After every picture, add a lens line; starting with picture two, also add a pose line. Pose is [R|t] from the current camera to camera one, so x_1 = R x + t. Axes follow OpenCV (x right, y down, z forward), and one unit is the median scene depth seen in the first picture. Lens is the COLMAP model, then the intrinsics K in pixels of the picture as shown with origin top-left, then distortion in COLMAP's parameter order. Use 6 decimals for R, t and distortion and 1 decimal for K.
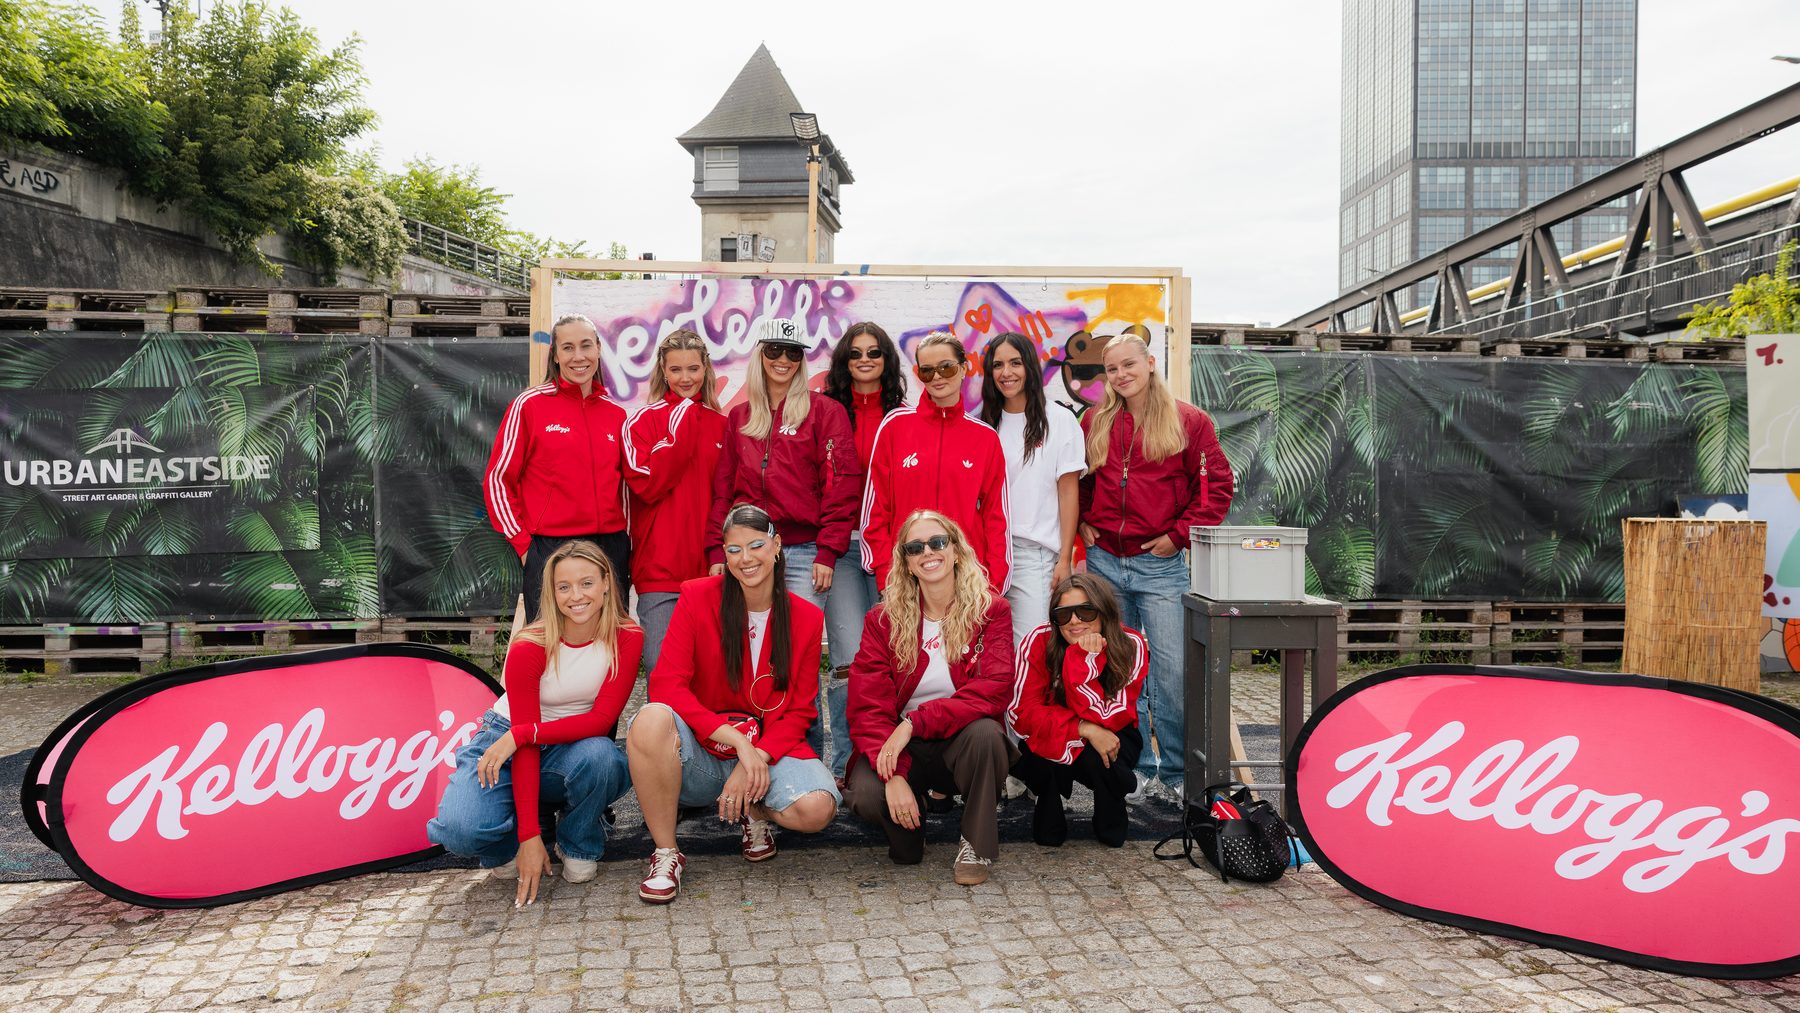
lens RADIAL K [[1238.9, 0, 900.0], [0, 1238.9, 506.5], [0, 0, 1]] dist [0.032248, 0.002130]
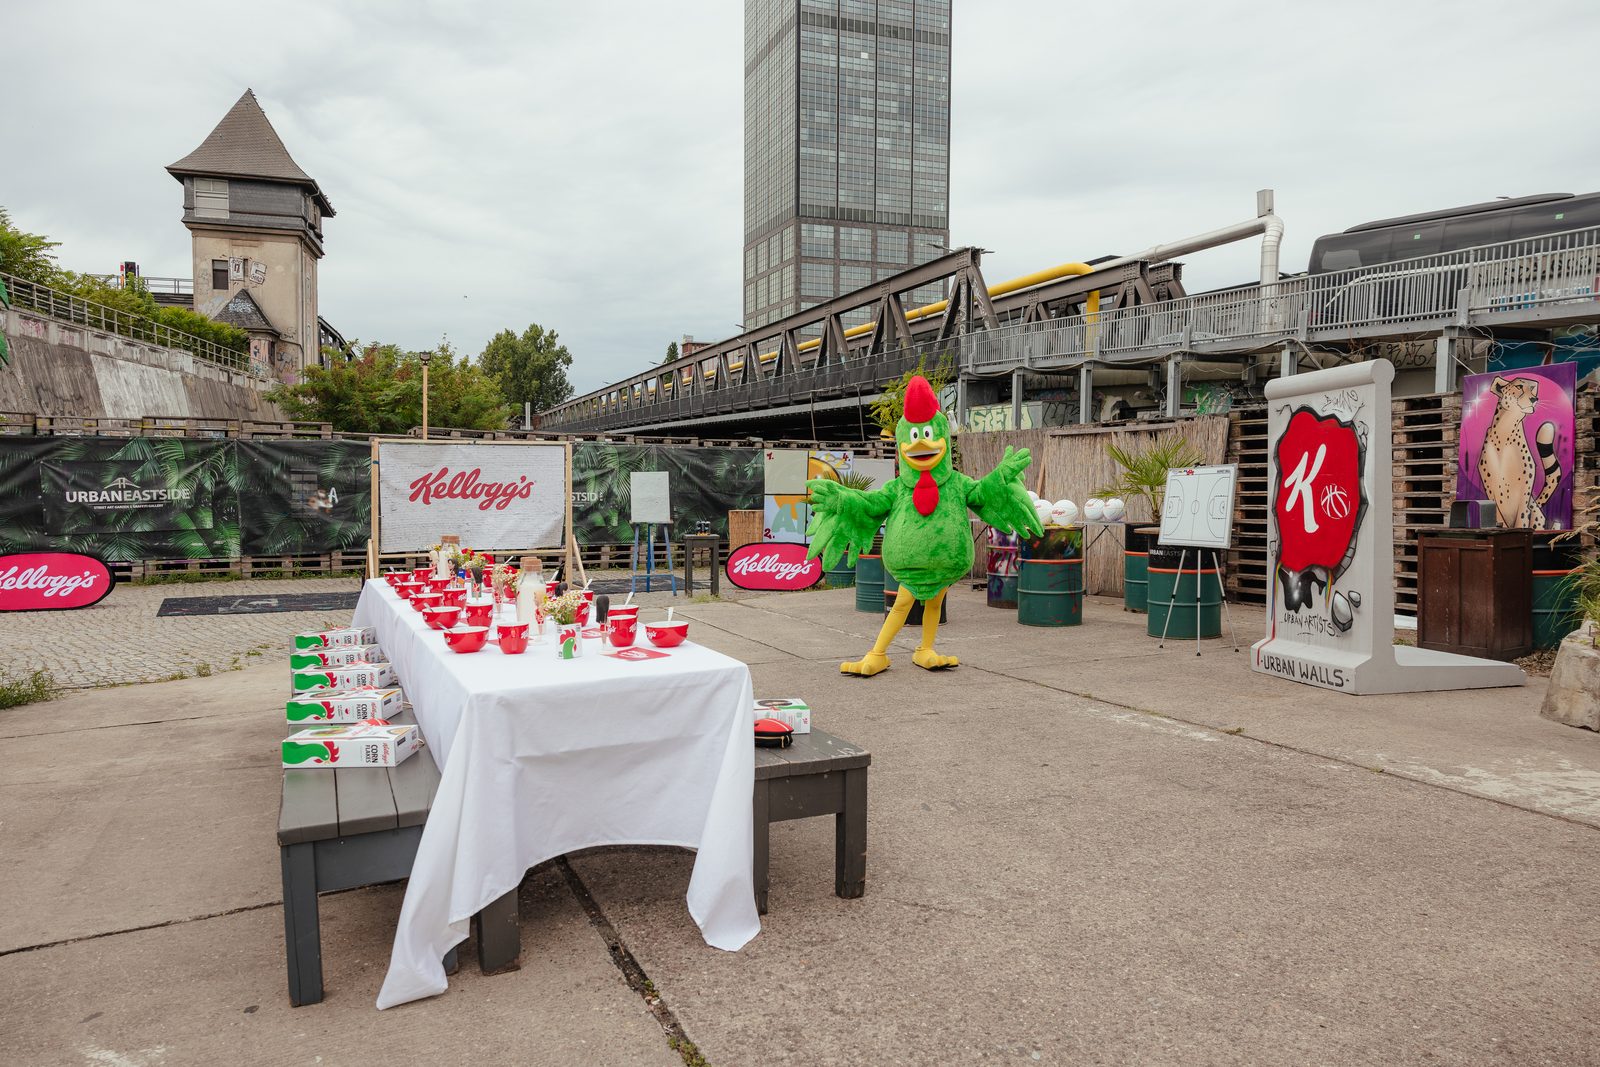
lens RADIAL K [[1082.2, 0, 800.0], [0, 1082.2, 533.5], [0, 0, 1]] dist [0.000019, -0.001958]
pose [[0.926617, -0.017002, 0.375622, -0.177891], [0.001550, 0.999141, 0.041402, -0.034162], [-0.376003, -0.037781, 0.925848, -1.153323]]
